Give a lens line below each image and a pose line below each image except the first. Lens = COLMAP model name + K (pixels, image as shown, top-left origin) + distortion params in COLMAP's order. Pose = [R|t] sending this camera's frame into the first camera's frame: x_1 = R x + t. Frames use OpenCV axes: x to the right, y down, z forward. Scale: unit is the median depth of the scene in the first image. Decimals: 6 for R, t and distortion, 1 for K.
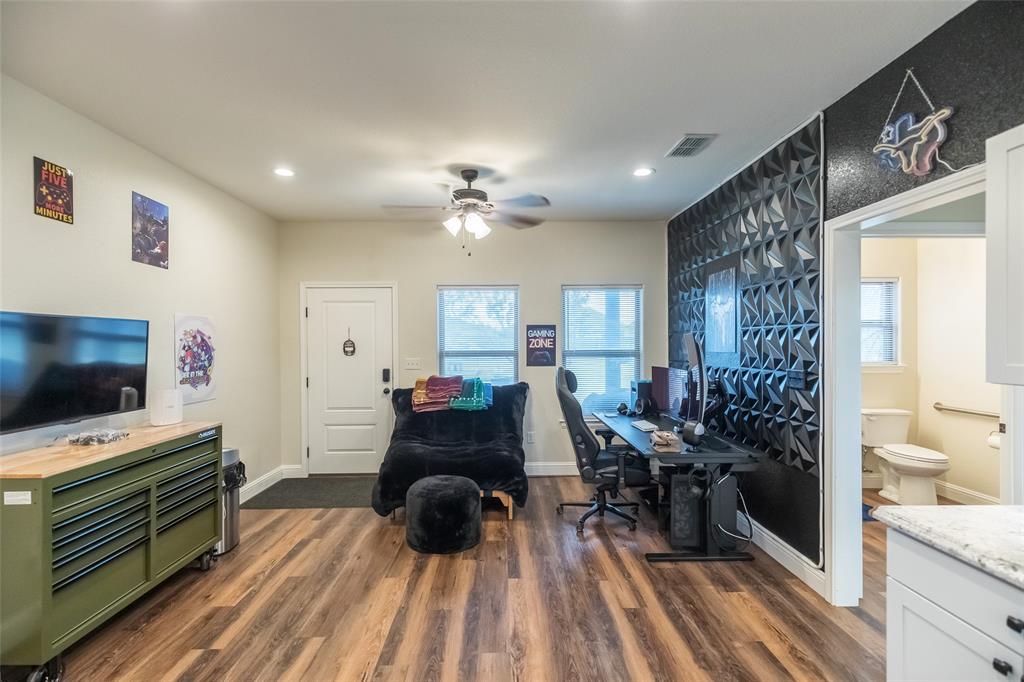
lens RADIAL K [[461.5, 0, 507.8], [0, 461.5, 345.9], [0, 0, 1]] dist [0.003277, -0.000276]
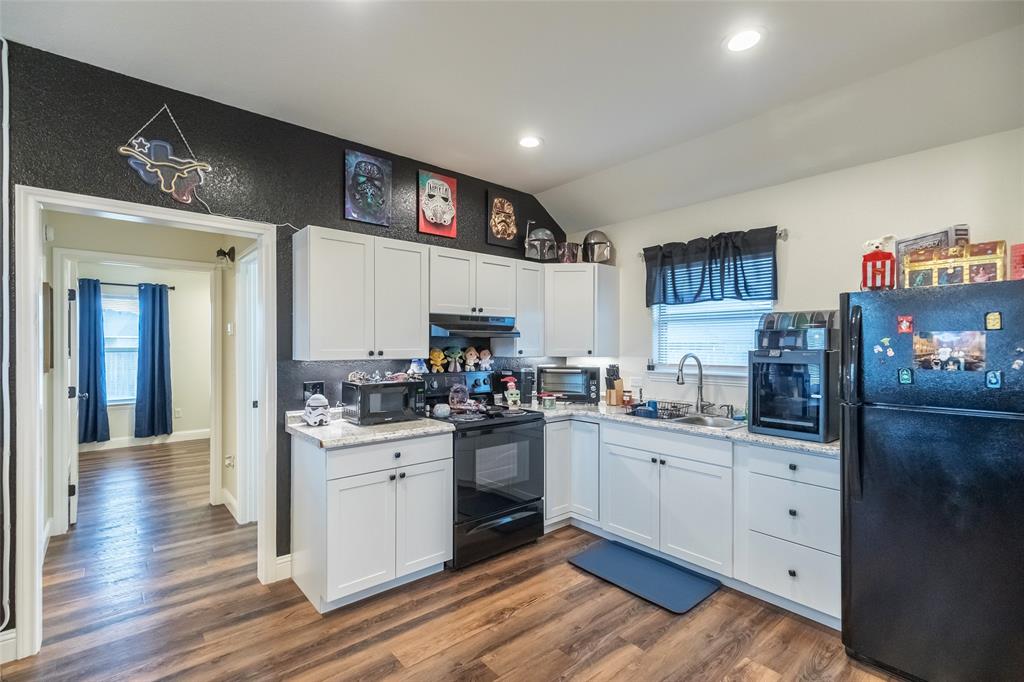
lens RADIAL K [[461.5, 0, 507.8], [0, 461.5, 345.9], [0, 0, 1]] dist [0.003277, -0.000276]
pose [[-0.636310, 0.002426, 0.771429, -0.557221], [0.006136, 0.999979, 0.001916, 0.014960], [-0.771409, 0.005953, -0.636312, 1.031181]]
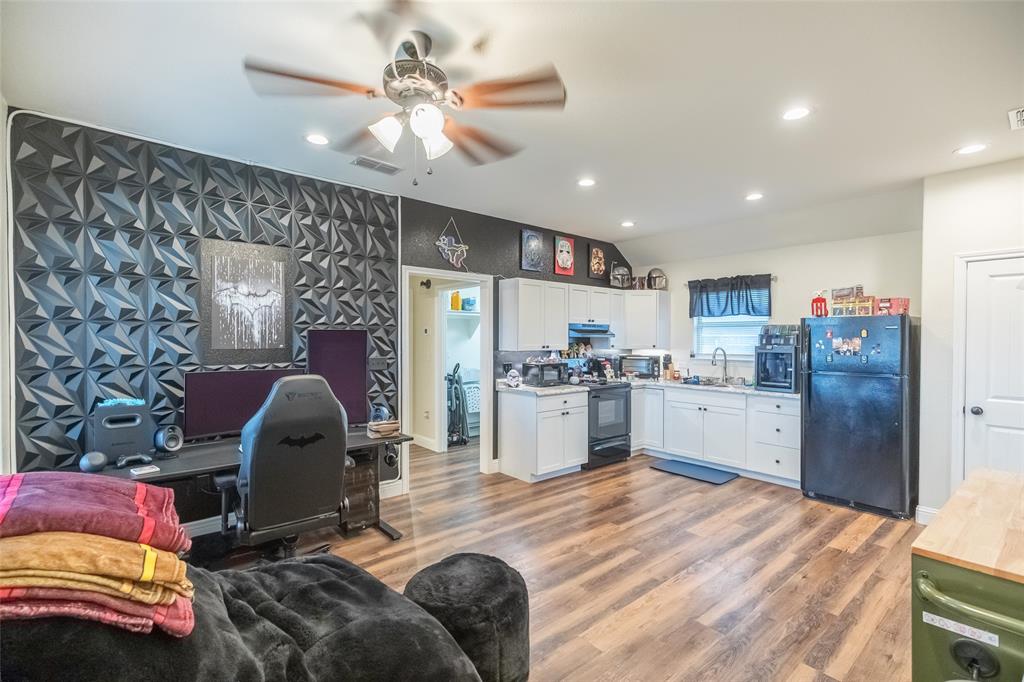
lens RADIAL K [[452.0, 0, 512.0], [0, 452.0, 341.0], [0, 0, 1]] dist [0.001452, -0.000032]
pose [[-0.634931, -0.002379, 0.772565, -0.969566], [0.004027, 0.999971, 0.006389, -0.008554], [-0.772558, 0.007168, -0.634903, 2.073515]]
